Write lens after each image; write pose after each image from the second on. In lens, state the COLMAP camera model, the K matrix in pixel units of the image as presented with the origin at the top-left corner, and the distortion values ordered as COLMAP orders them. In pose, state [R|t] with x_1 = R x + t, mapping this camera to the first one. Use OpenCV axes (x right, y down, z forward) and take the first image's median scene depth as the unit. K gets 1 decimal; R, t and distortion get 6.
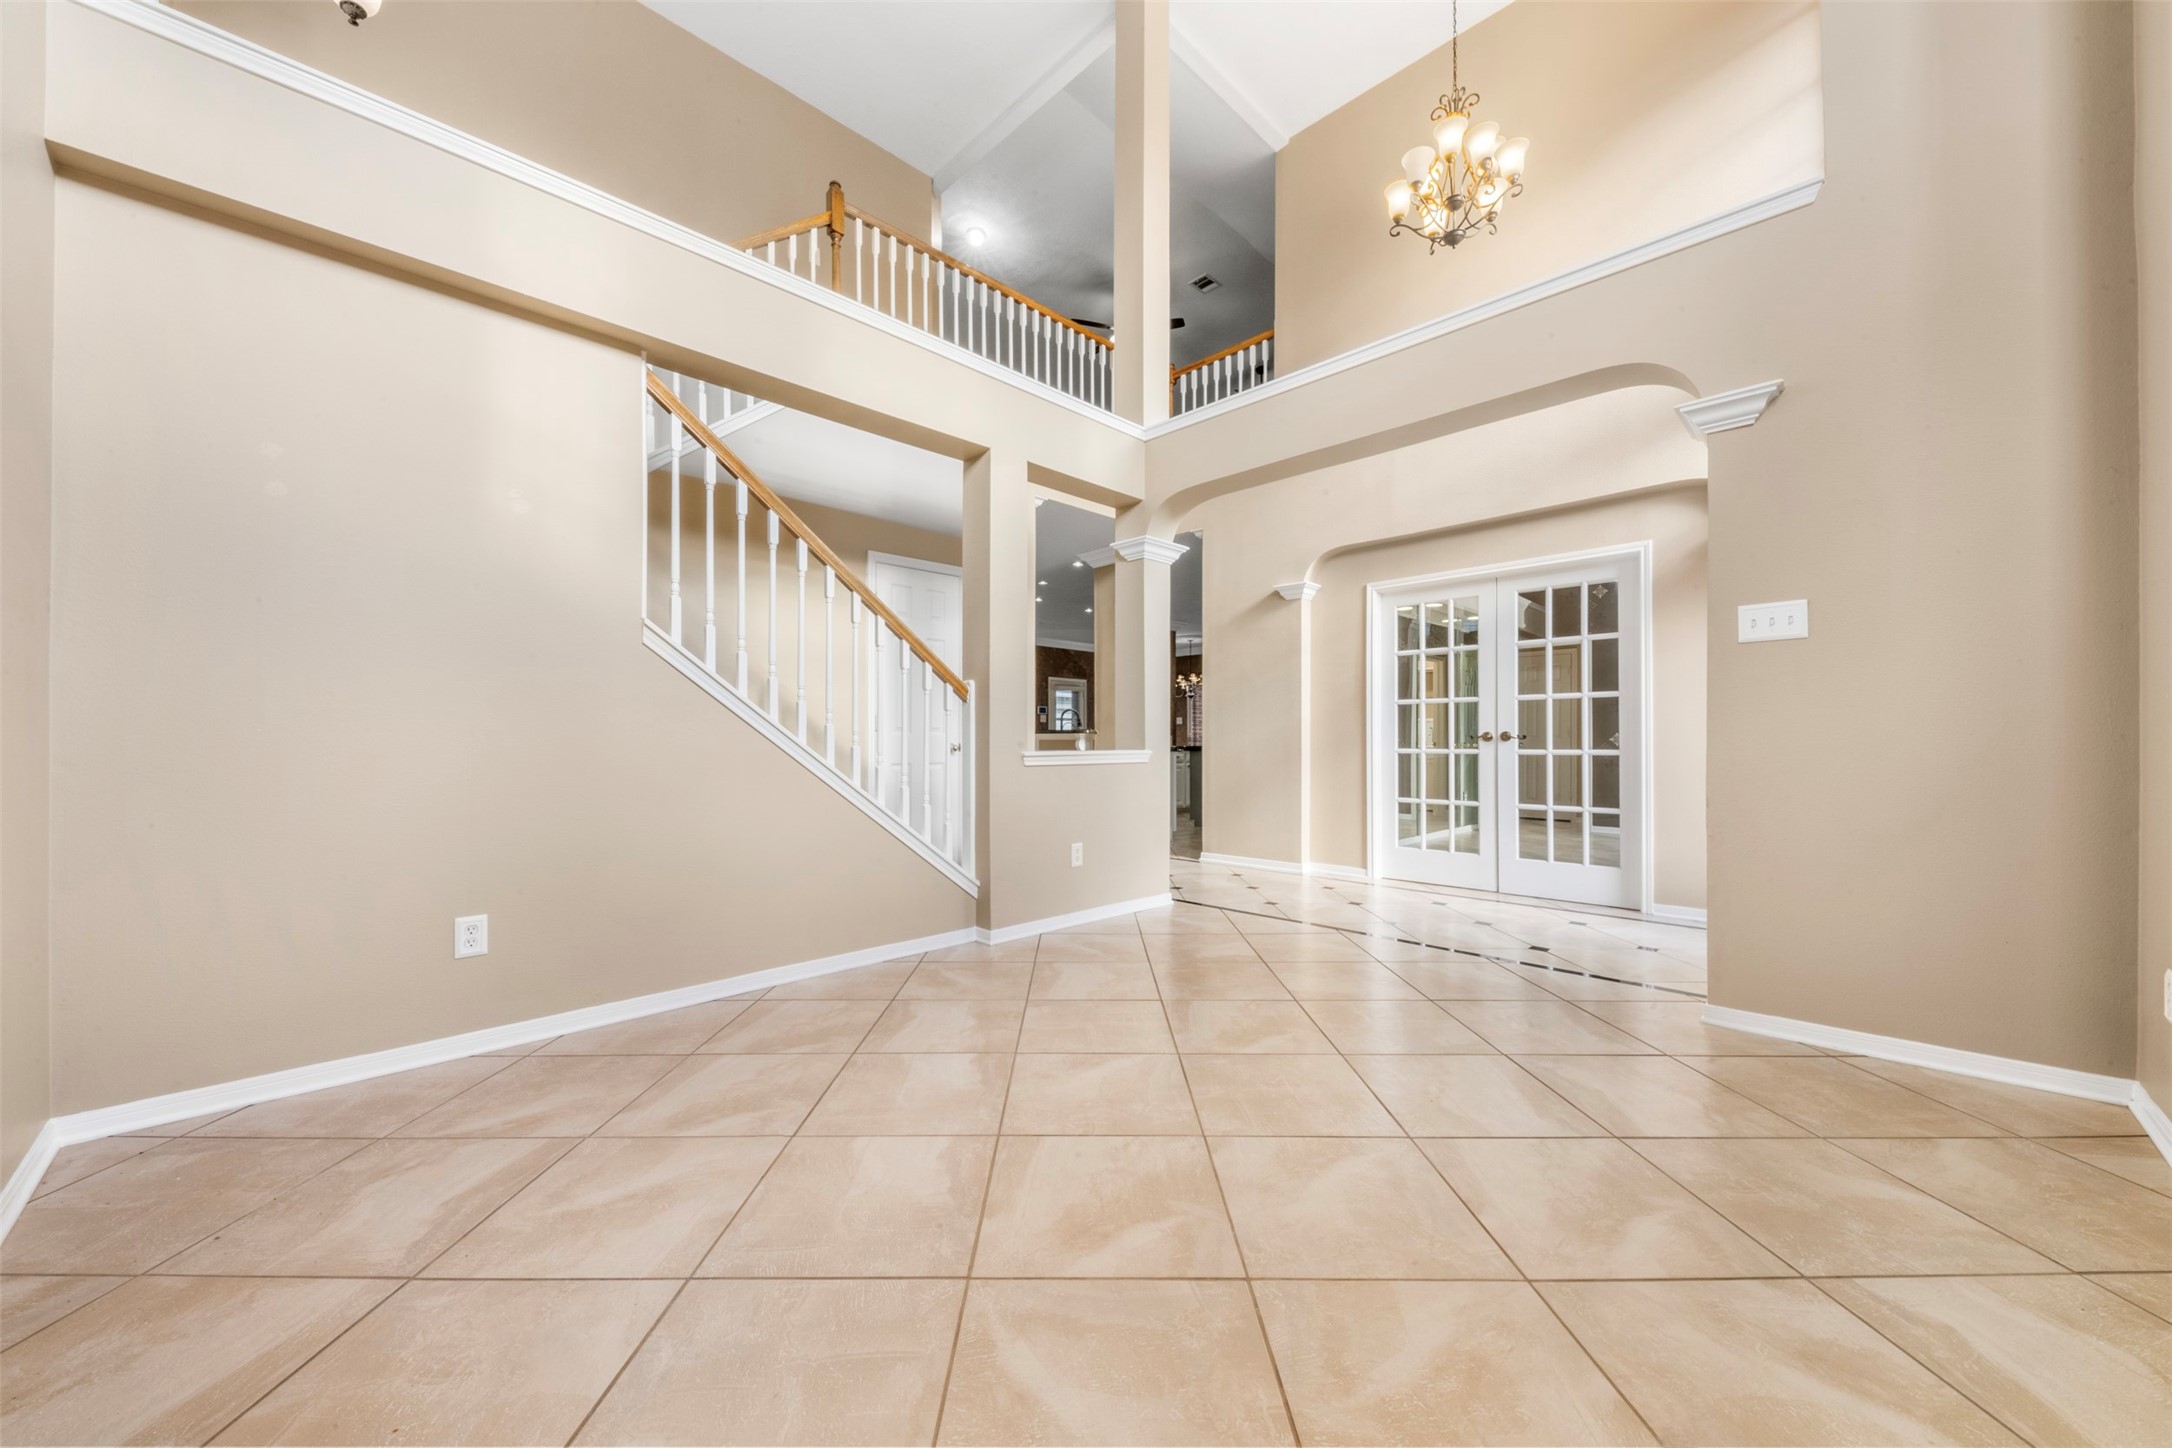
lens RADIAL K [[794.9, 0, 1089.7], [0, 794.9, 730.7], [0, 0, 1]] dist [0.000671, 0.000022]
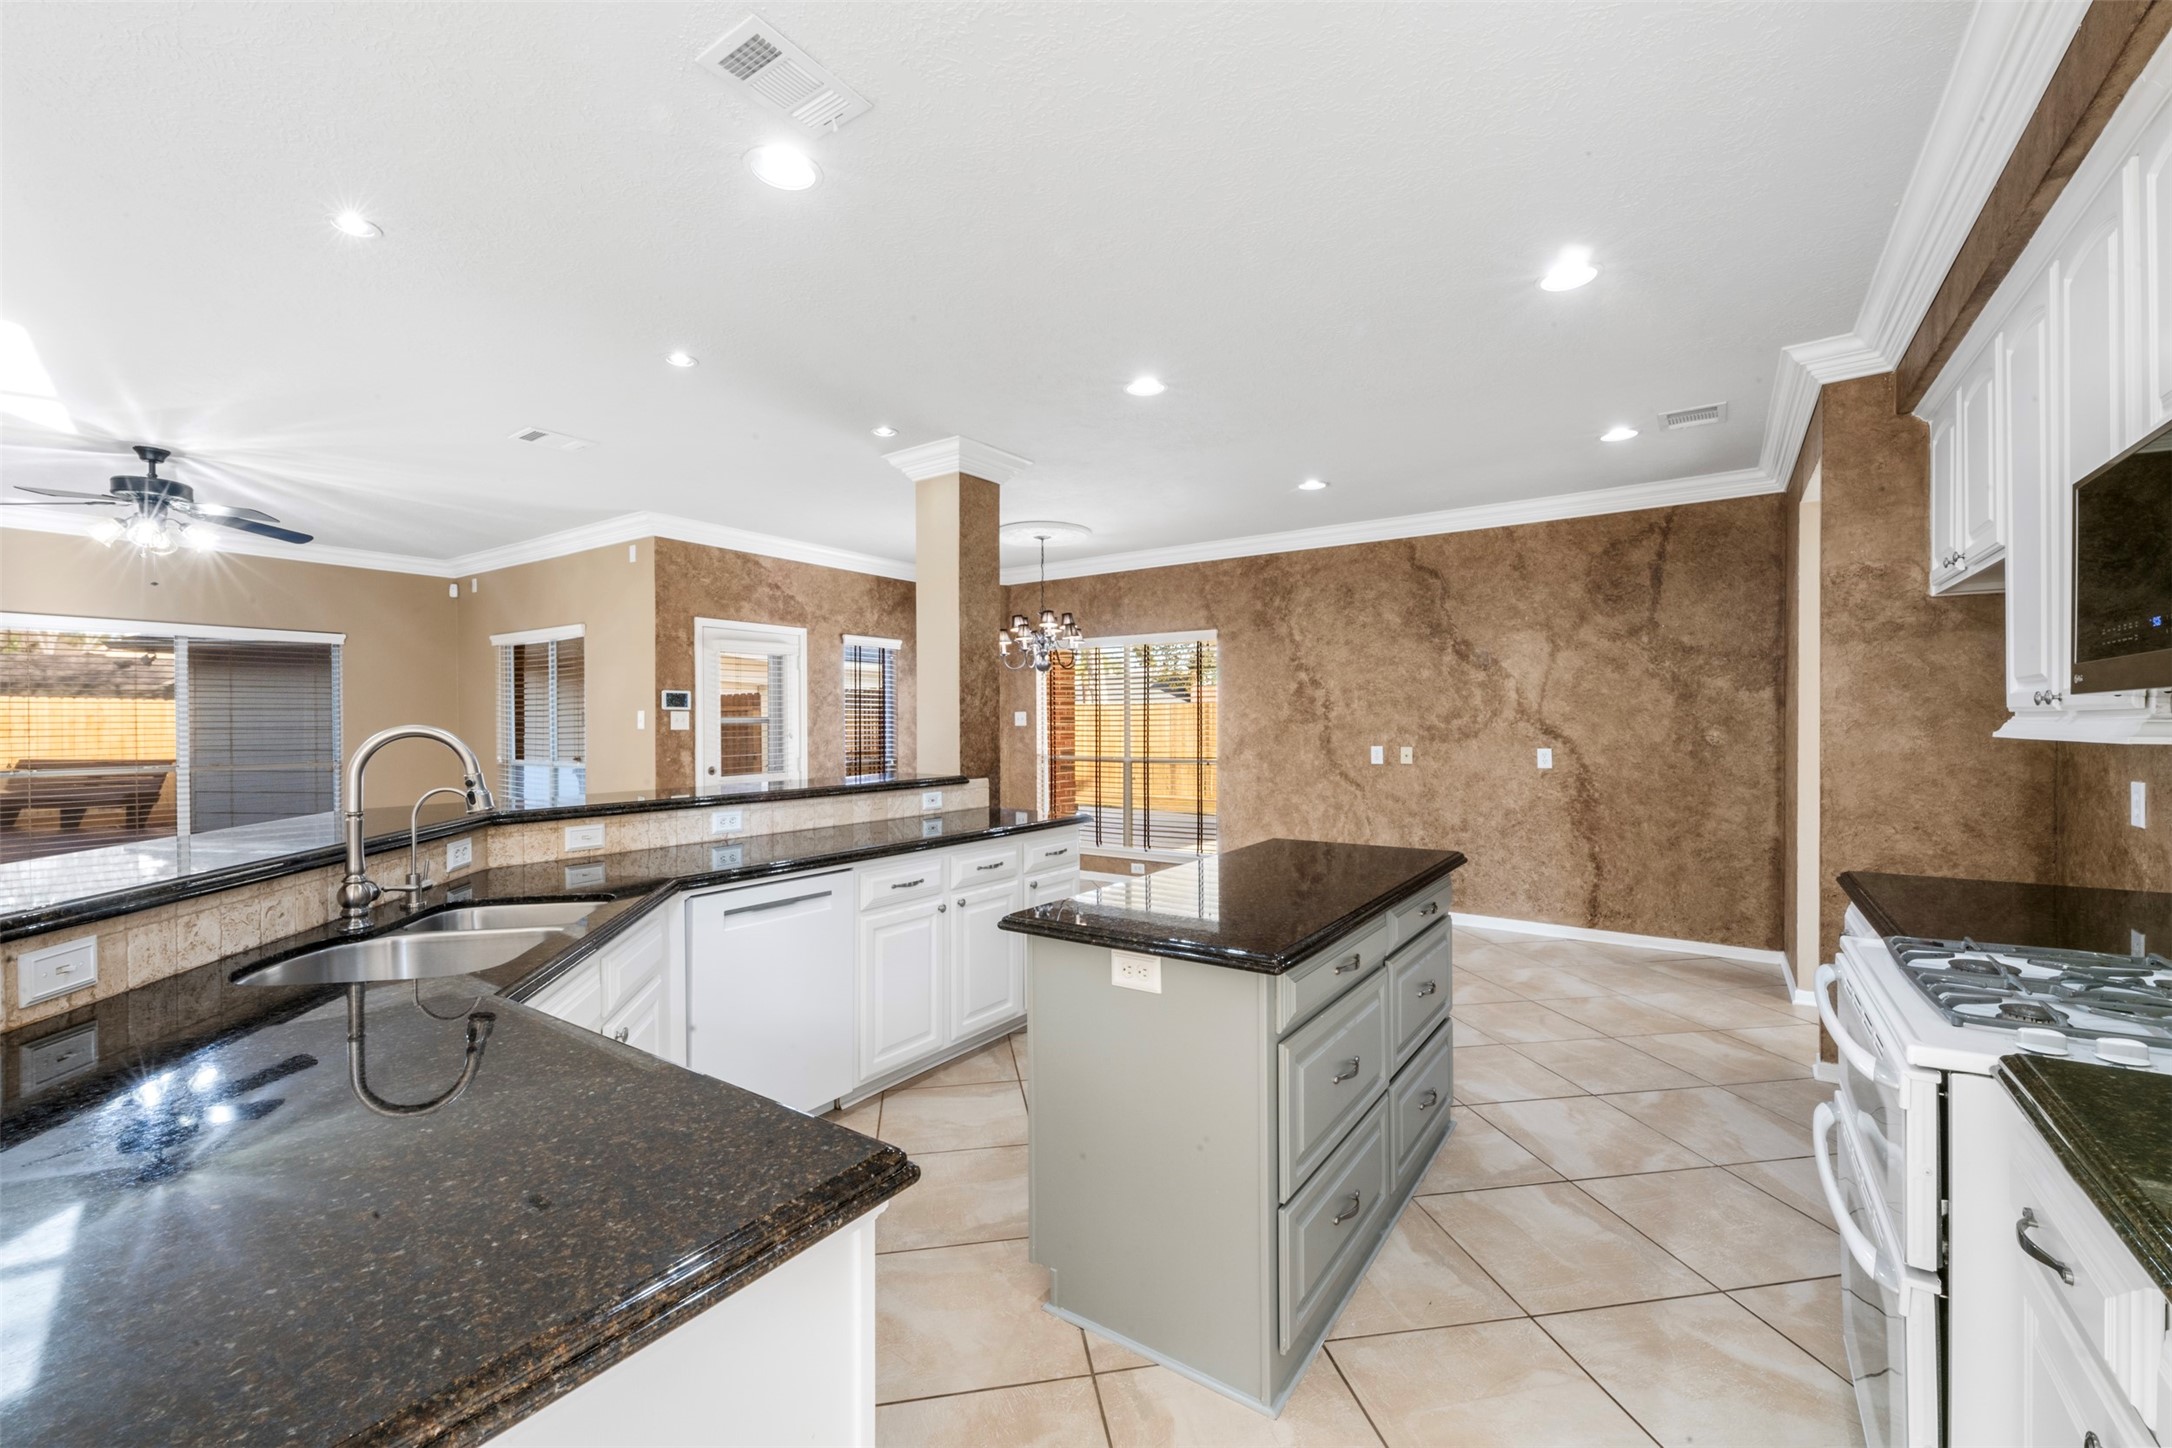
lens RADIAL K [[892.6, 0, 1077.8], [0, 892.6, 725.3], [0, 0, 1]] dist [0.010379, -0.000371]
pose [[0.982088, -0.005860, 0.188333, 0.424252], [0.002751, 0.999856, 0.016765, -0.156386], [-0.188404, -0.015946, 0.981962, 4.107480]]
